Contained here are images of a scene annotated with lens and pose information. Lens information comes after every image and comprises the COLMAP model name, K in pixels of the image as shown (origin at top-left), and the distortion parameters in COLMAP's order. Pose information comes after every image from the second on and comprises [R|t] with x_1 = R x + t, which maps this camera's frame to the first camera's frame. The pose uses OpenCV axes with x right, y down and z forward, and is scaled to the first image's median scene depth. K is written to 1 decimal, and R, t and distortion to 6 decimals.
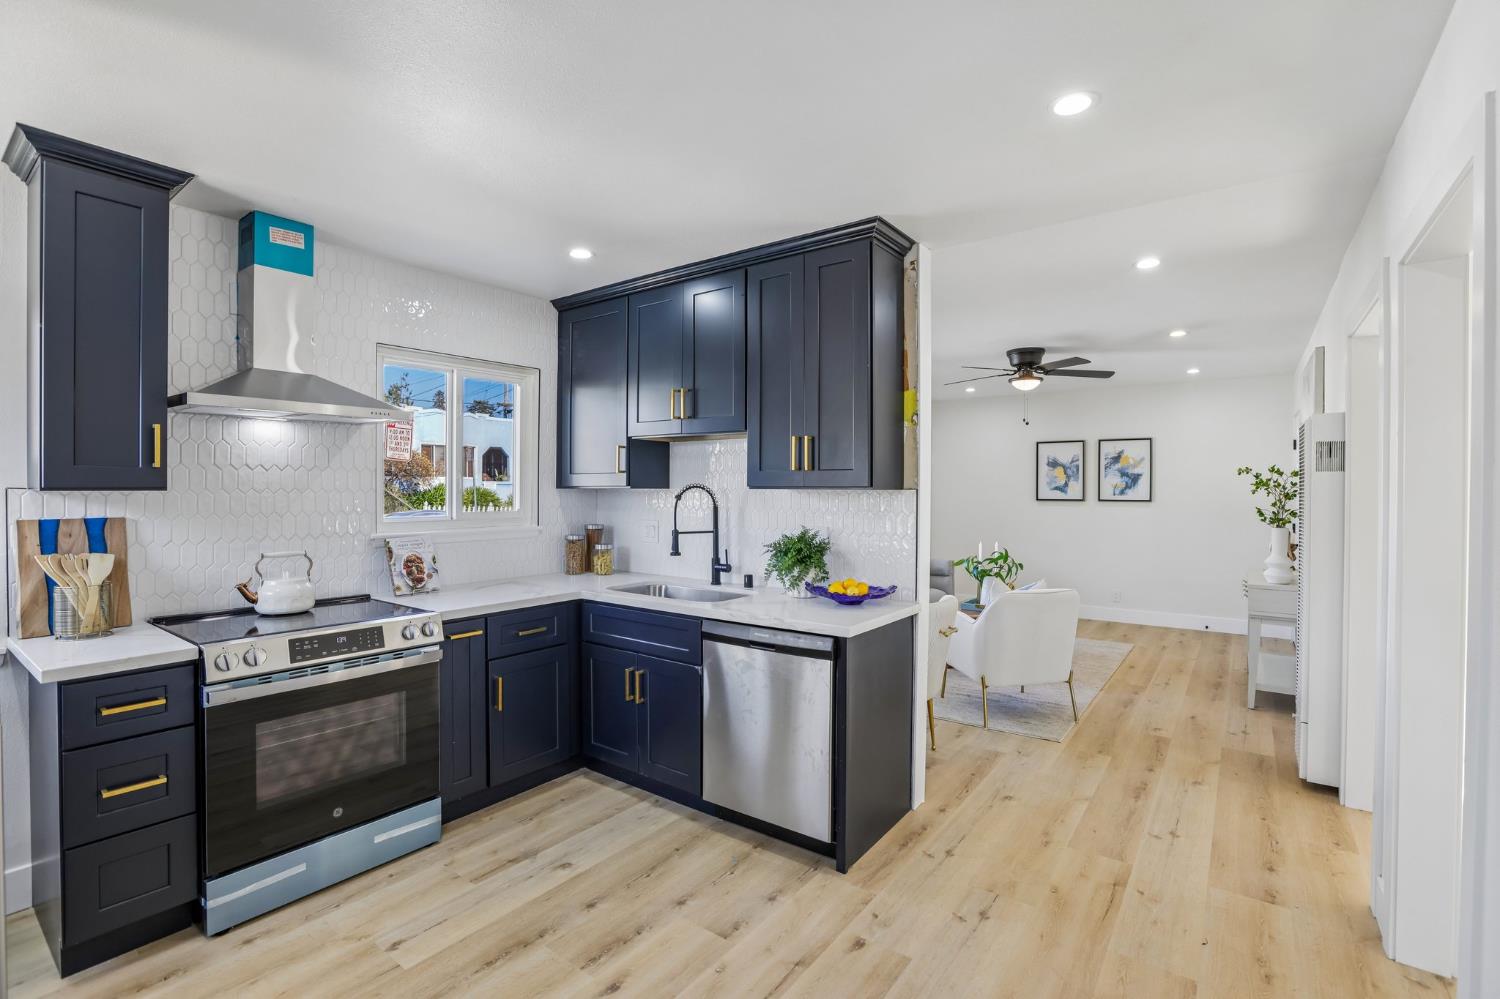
lens RADIAL K [[682.2, 0, 750.5], [0, 682.2, 493.0], [0, 0, 1]] dist [-0.065370, 0.029739]
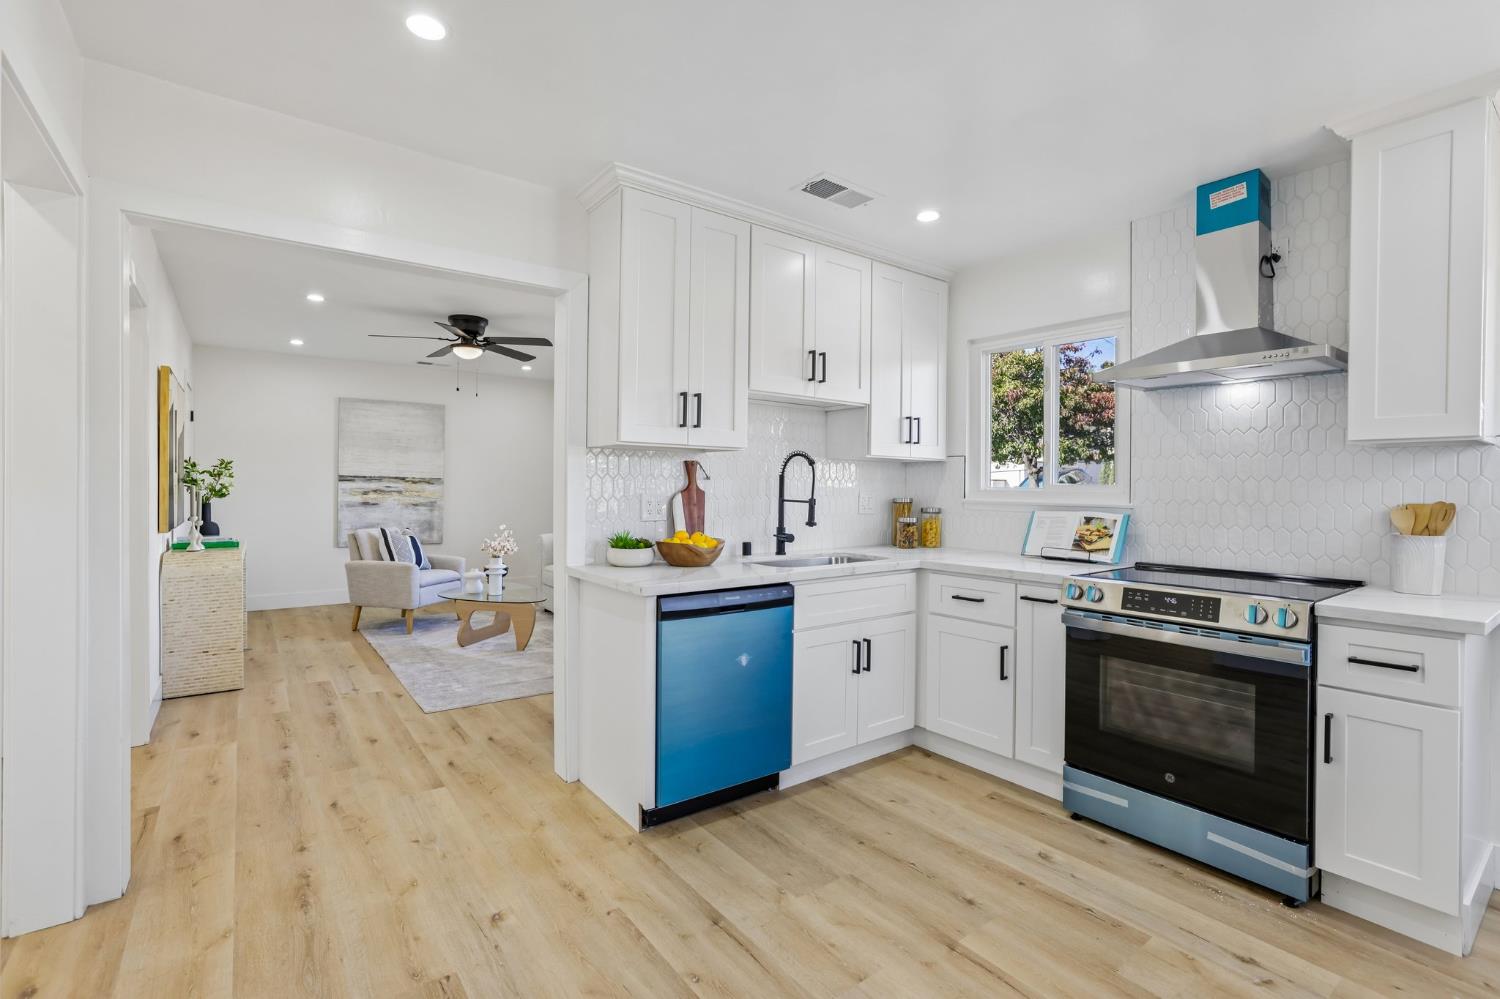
lens RADIAL K [[688.2, 0, 748.1], [0, 688.2, 490.4], [0, 0, 1]] dist [-0.044873, 0.024951]
pose [[-0.279065, -0.001087, -0.960271, 0.430548], [-0.010440, 0.999944, 0.001902, 0.053829], [0.960215, 0.010556, -0.279061, 0.575484]]
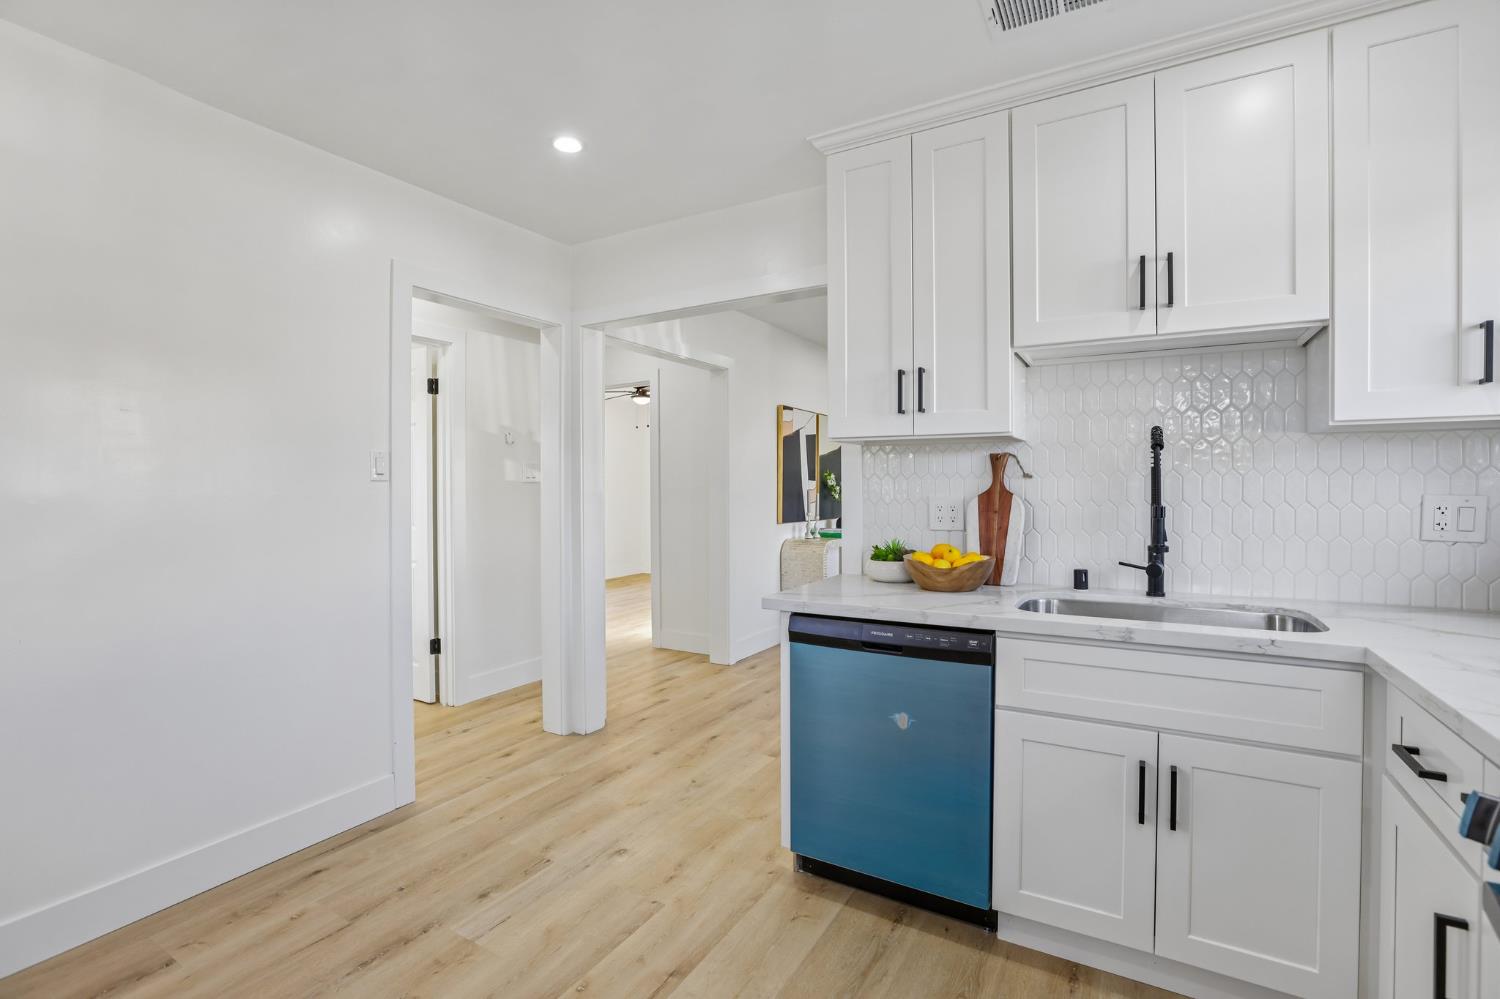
lens RADIAL K [[682.2, 0, 750.5], [0, 682.2, 493.0], [0, 0, 1]] dist [-0.065370, 0.029739]
pose [[-0.993806, -0.001198, -0.111123, -0.249297], [-0.002292, 0.999950, 0.009721, 0.050022], [0.111106, 0.009915, -0.993759, 0.974803]]
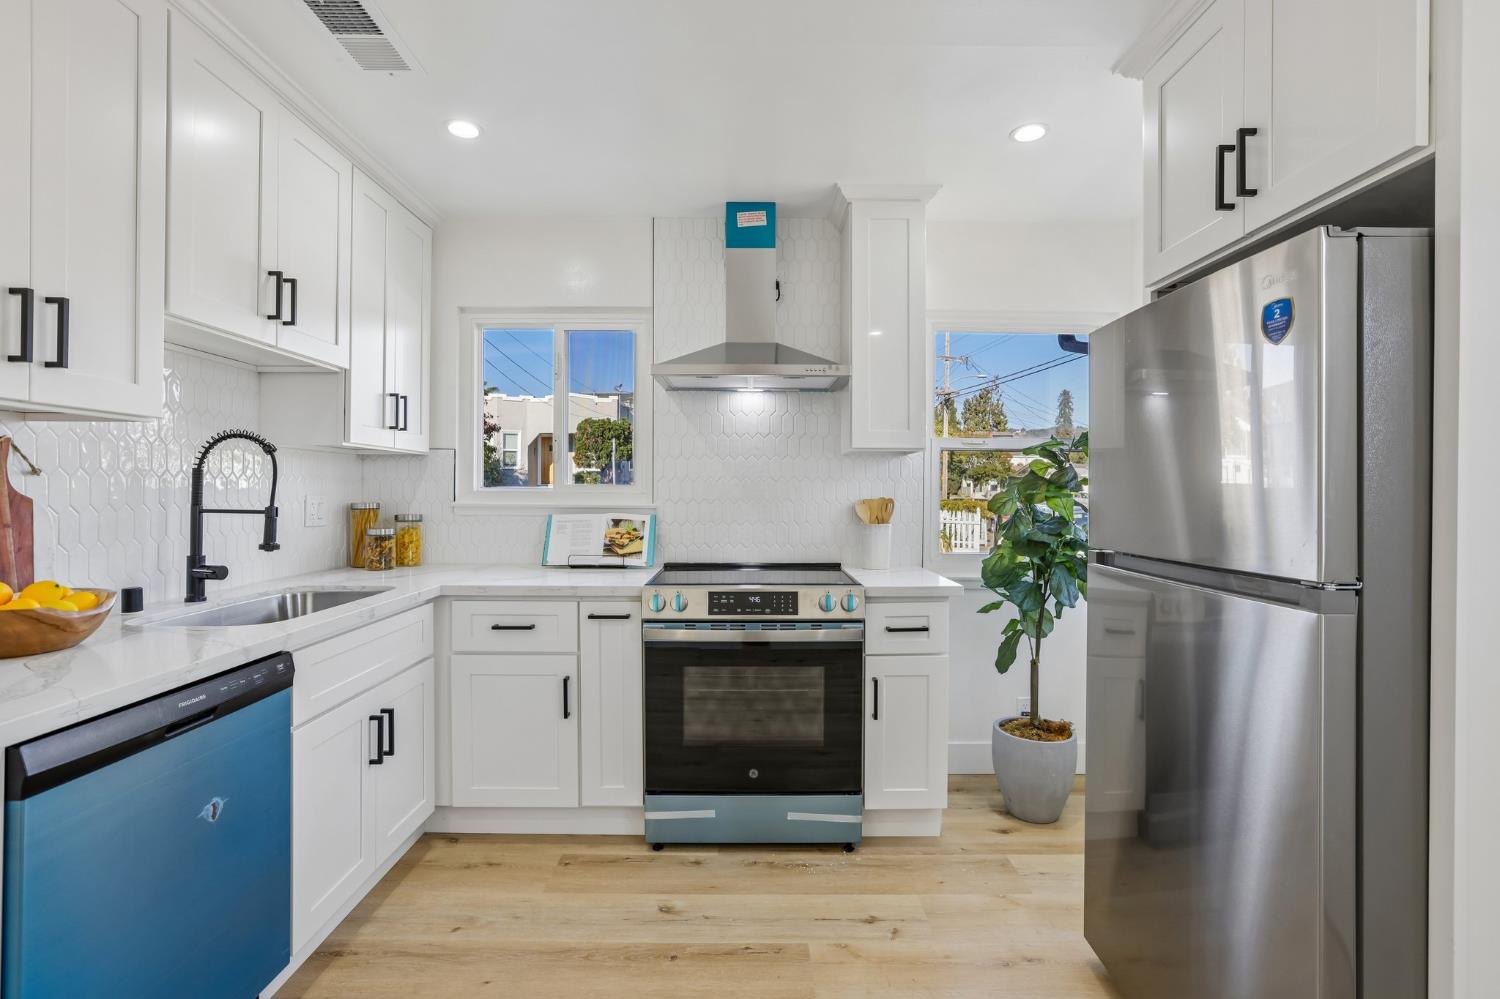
lens RADIAL K [[688.2, 0, 748.1], [0, 688.2, 490.4], [0, 0, 1]] dist [-0.044873, 0.024951]
pose [[0.603489, -0.002115, -0.797369, 0.159015], [-0.001436, 0.999992, -0.003740, 0.053243], [0.797370, 0.003402, 0.603481, 0.320336]]
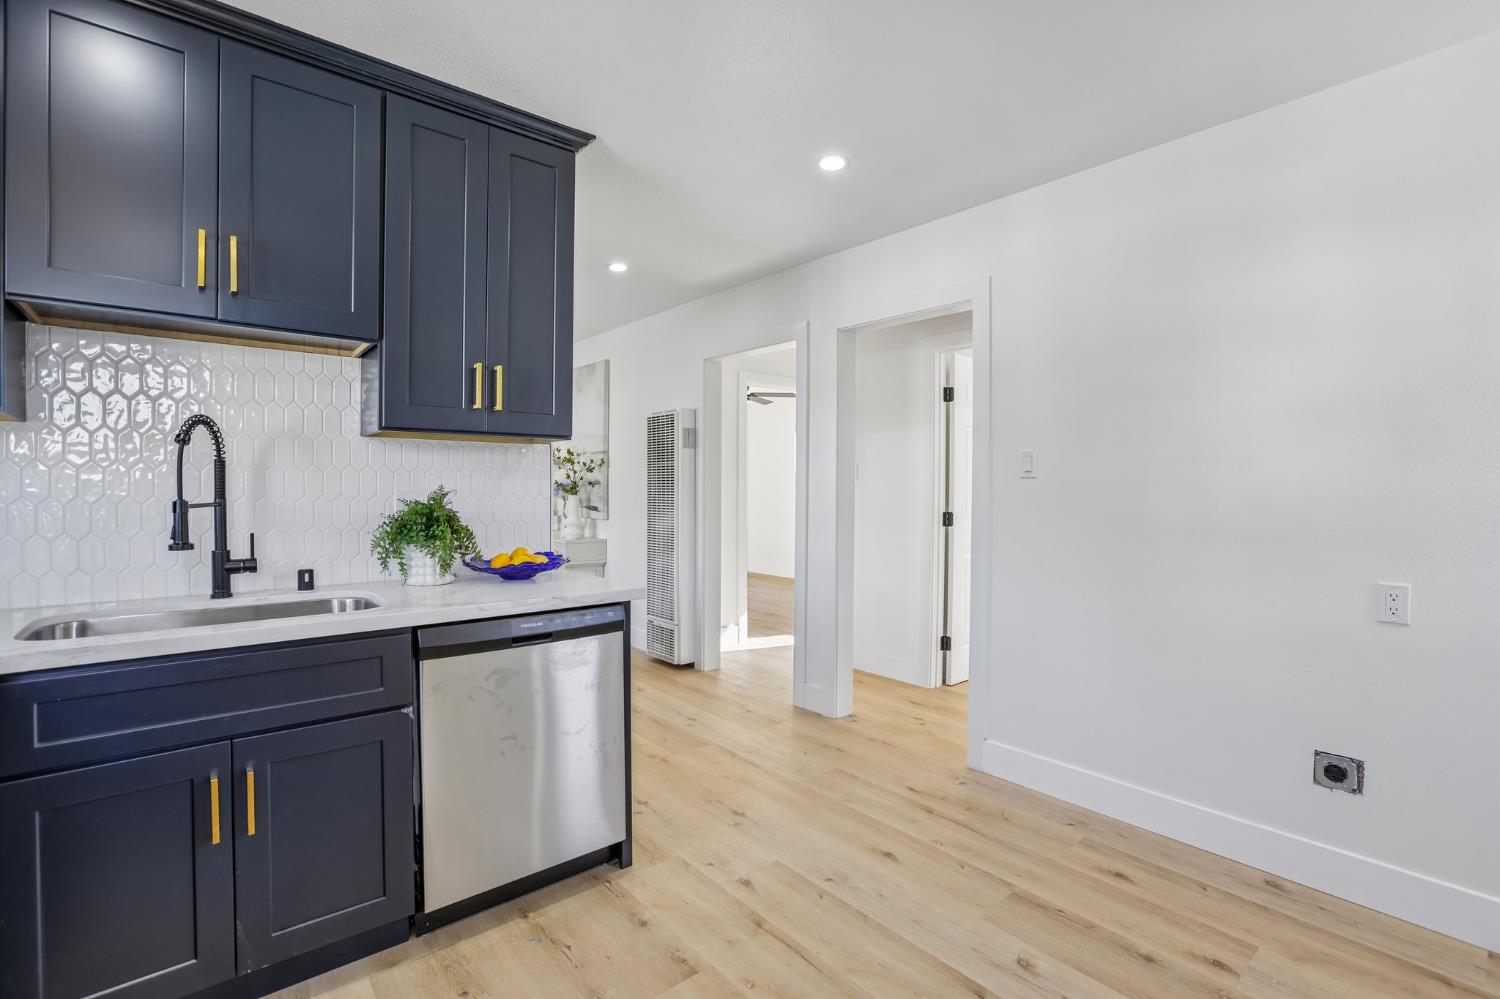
lens RADIAL K [[688.2, 0, 748.1], [0, 688.2, 490.4], [0, 0, 1]] dist [-0.044873, 0.024951]
pose [[0.227889, -0.009085, 0.973645, -0.625040], [-0.000489, 0.999955, 0.009445, 0.050263], [-0.973687, -0.002628, 0.227874, 0.565724]]
